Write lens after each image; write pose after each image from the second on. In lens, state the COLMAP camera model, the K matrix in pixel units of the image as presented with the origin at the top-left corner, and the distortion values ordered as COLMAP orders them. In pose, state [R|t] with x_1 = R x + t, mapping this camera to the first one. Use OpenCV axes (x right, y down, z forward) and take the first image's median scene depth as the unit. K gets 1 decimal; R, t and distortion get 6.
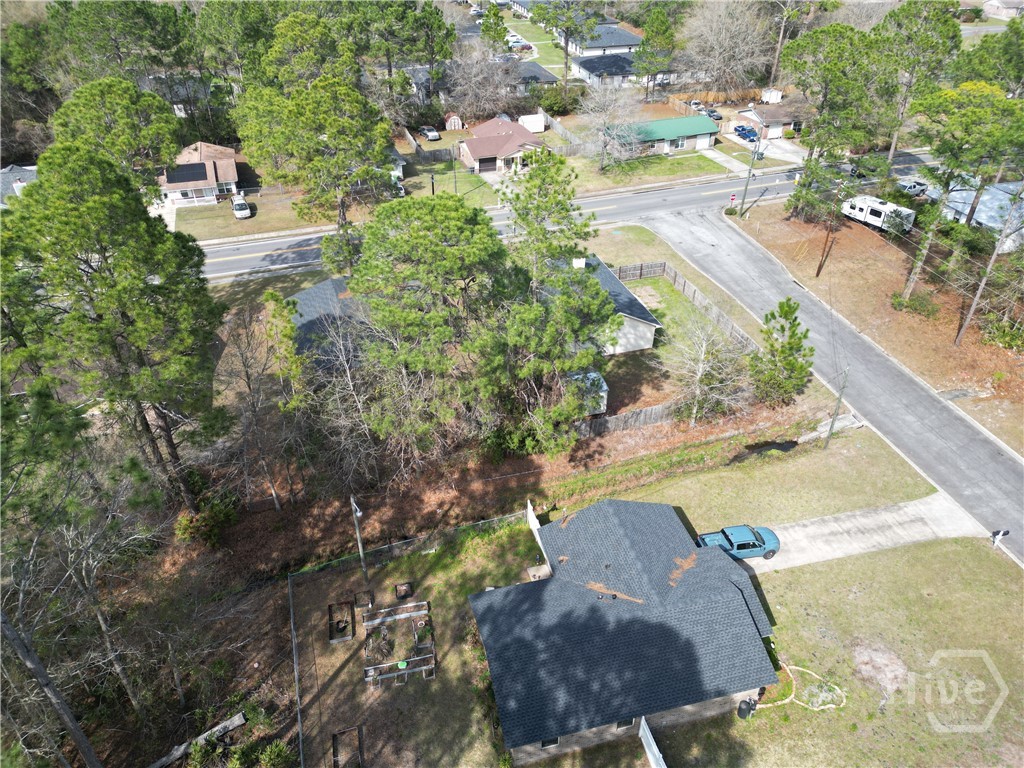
lens RADIAL K [[711.3, 0, 512.0], [0, 711.3, 384.0], [0, 0, 1]] dist [0.072166, -0.066850]
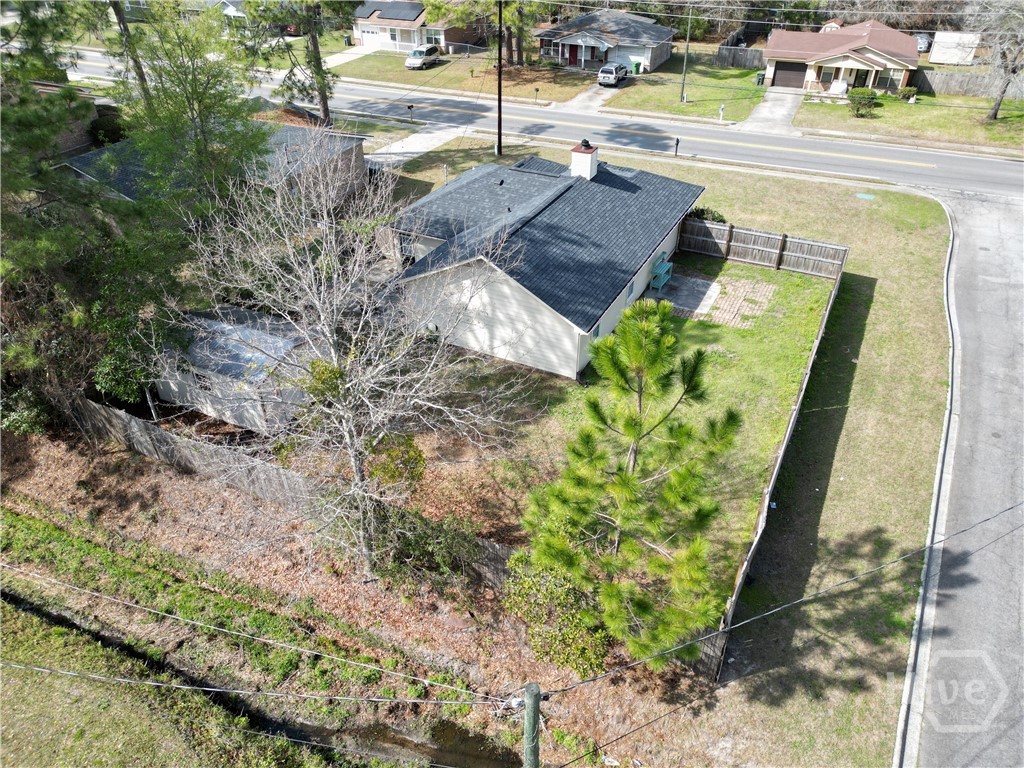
lens RADIAL K [[717.3, 0, 512.0], [0, 717.3, 384.0], [0, 0, 1]] dist [0.059436, -0.052441]
pose [[0.722202, 0.397048, -0.566372, 0.410650], [-0.395687, 0.908773, 0.132529, -0.090169], [0.567324, 0.128394, 0.813424, 0.646625]]
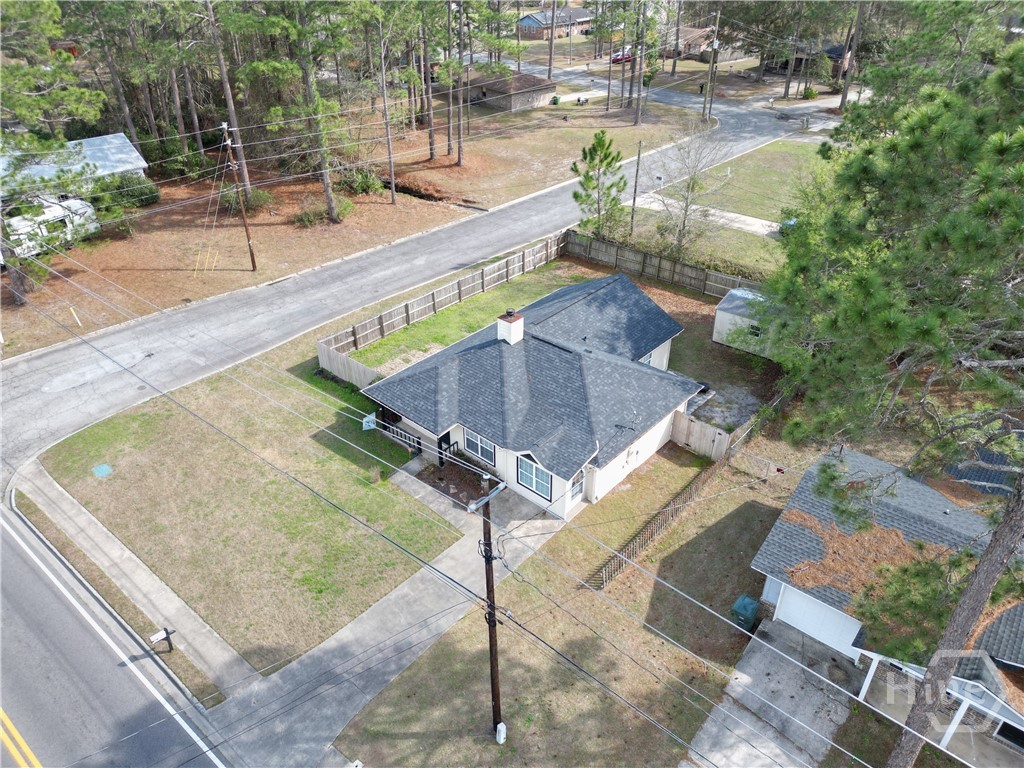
lens RADIAL K [[714.9, 0, 512.0], [0, 714.9, 384.0], [0, 0, 1]] dist [0.089019, -0.094863]
pose [[-0.520529, -0.455792, 0.722013, -0.316280], [0.499648, 0.523106, 0.690443, -0.539499], [-0.692388, 0.720148, -0.044556, 1.120579]]
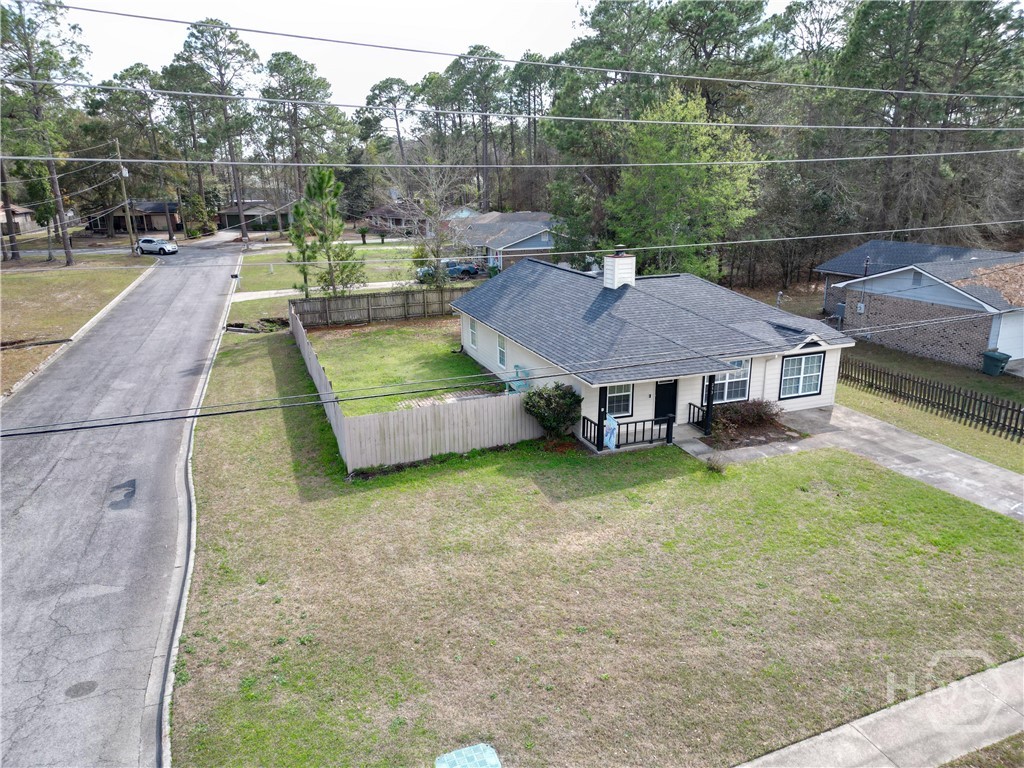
lens RADIAL K [[717.3, 0, 512.0], [0, 717.3, 384.0], [0, 0, 1]] dist [0.059436, -0.052441]
pose [[-0.997408, 0.033821, -0.063512, 0.196161], [-0.028743, 0.621909, 0.782562, -0.485004], [0.065966, 0.782359, -0.619324, 1.389523]]
